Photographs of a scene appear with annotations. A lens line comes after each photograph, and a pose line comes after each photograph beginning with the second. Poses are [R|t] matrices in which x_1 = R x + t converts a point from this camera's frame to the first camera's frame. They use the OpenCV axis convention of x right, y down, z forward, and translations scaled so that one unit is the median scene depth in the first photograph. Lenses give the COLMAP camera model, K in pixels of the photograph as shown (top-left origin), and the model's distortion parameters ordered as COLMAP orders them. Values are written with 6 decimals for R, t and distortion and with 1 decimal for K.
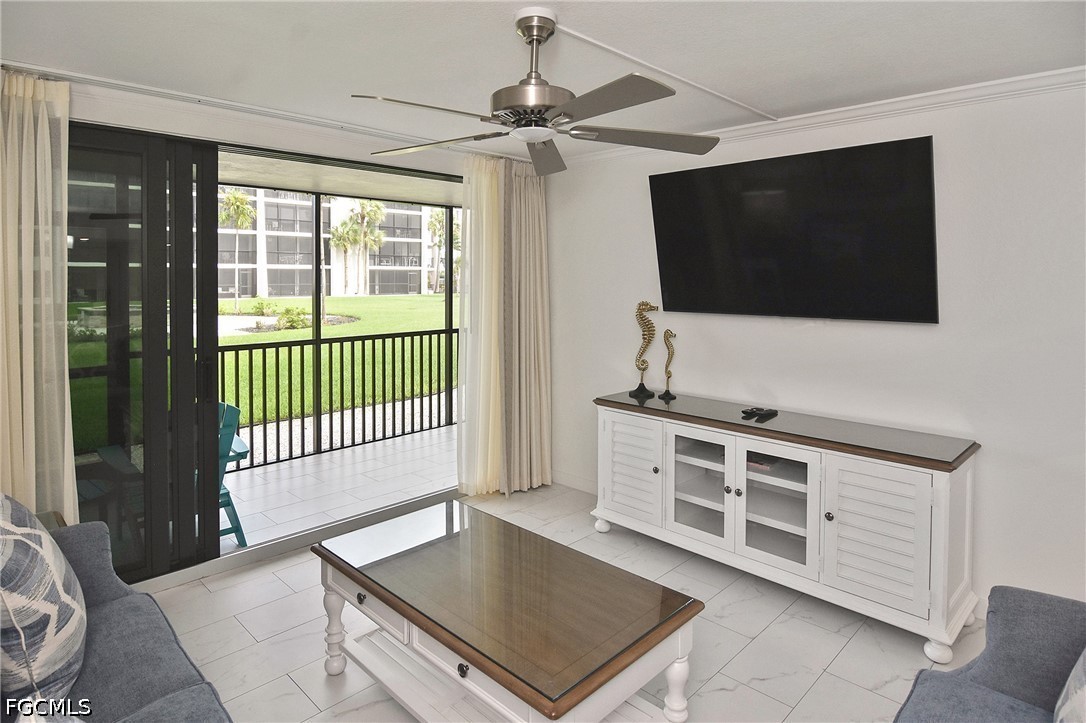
lens RADIAL K [[605.7, 0, 526.5], [0, 605.7, 283.9], [0, 0, 1]] dist [-0.001821, -0.003129]
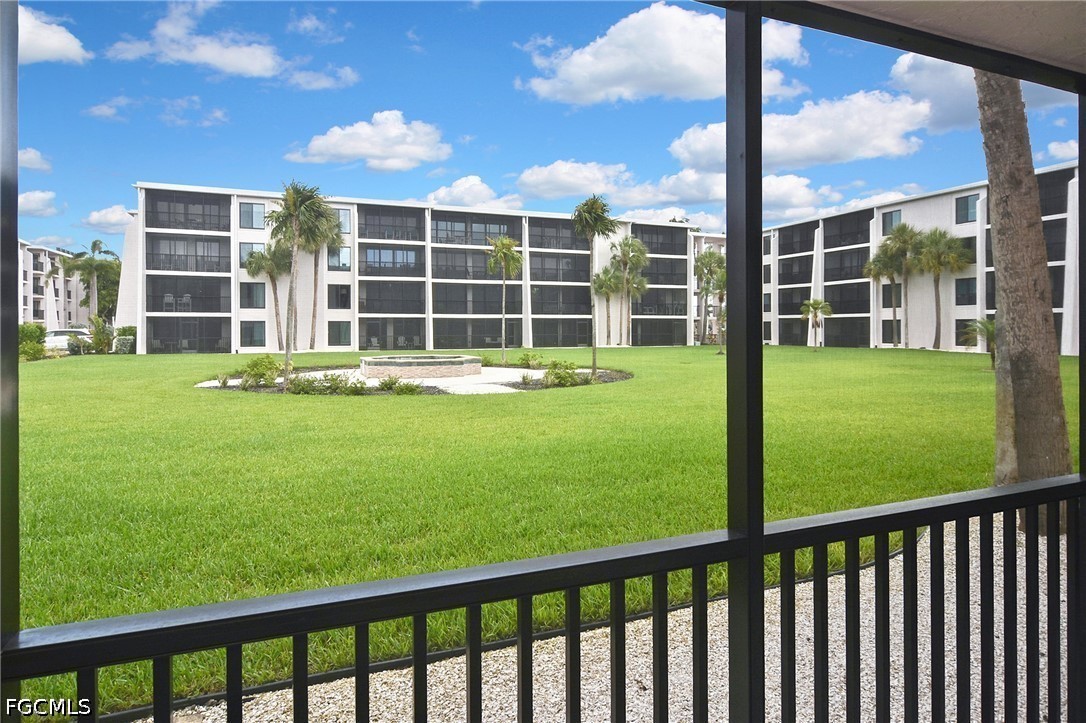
lens RADIAL K [[605.7, 0, 542.0], [0, 605.7, 322.3], [0, 0, 1]] dist [-0.001821, -0.003129]
pose [[0.926169, -0.006758, -0.377047, -0.327068], [-0.000753, 0.999804, -0.019770, 0.001011], [0.377107, 0.018594, 0.925983, 0.727868]]
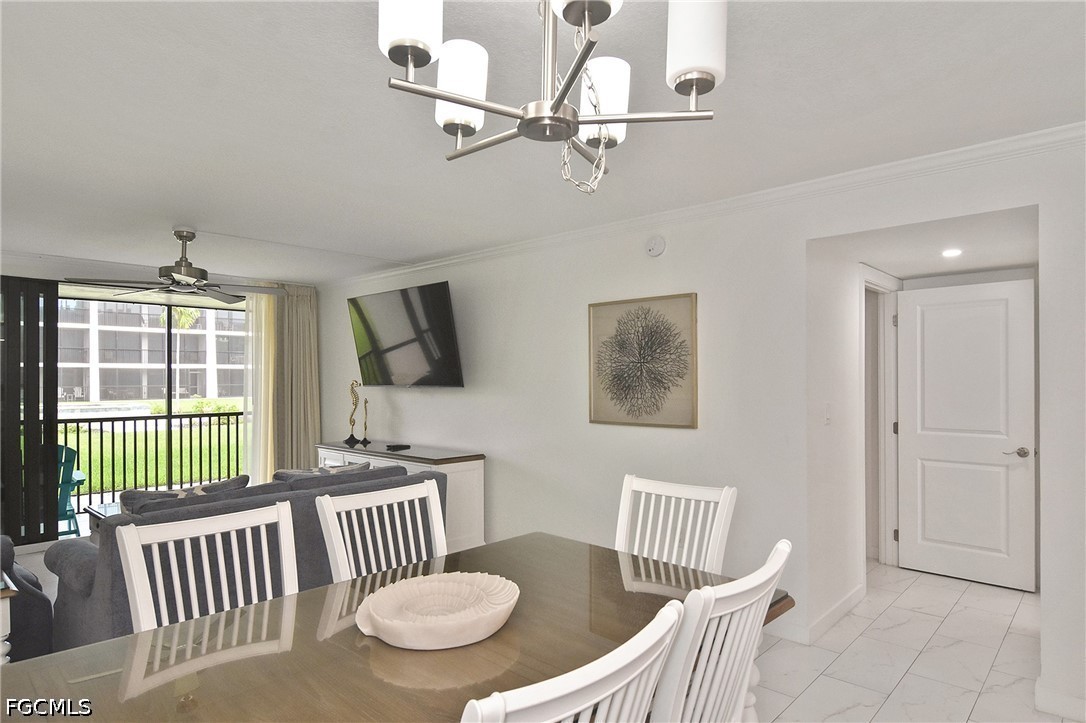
lens RADIAL K [[605.7, 0, 535.3], [0, 605.7, 377.7], [0, 0, 1]] dist [-0.001821, -0.003129]
pose [[0.998203, -0.007900, 0.059407, 0.401558], [0.008406, 0.999930, -0.008284, 0.026965], [-0.059337, 0.008768, 0.998199, -0.407547]]
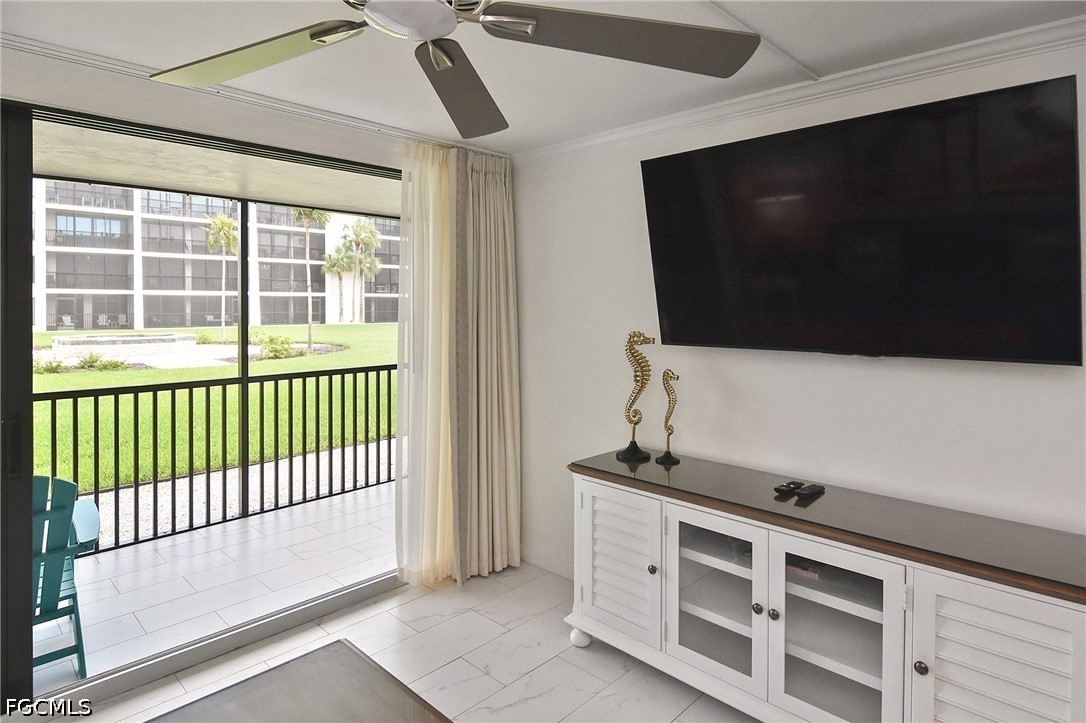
lens RADIAL K [[605.7, 0, 526.5], [0, 605.7, 303.1], [0, 0, 1]] dist [-0.001821, -0.003129]
pose [[0.999997, -0.002008, -0.001601, 0.042620], [0.001986, 0.999904, -0.013688, 0.002989], [0.001628, 0.013685, 0.999905, 0.178992]]
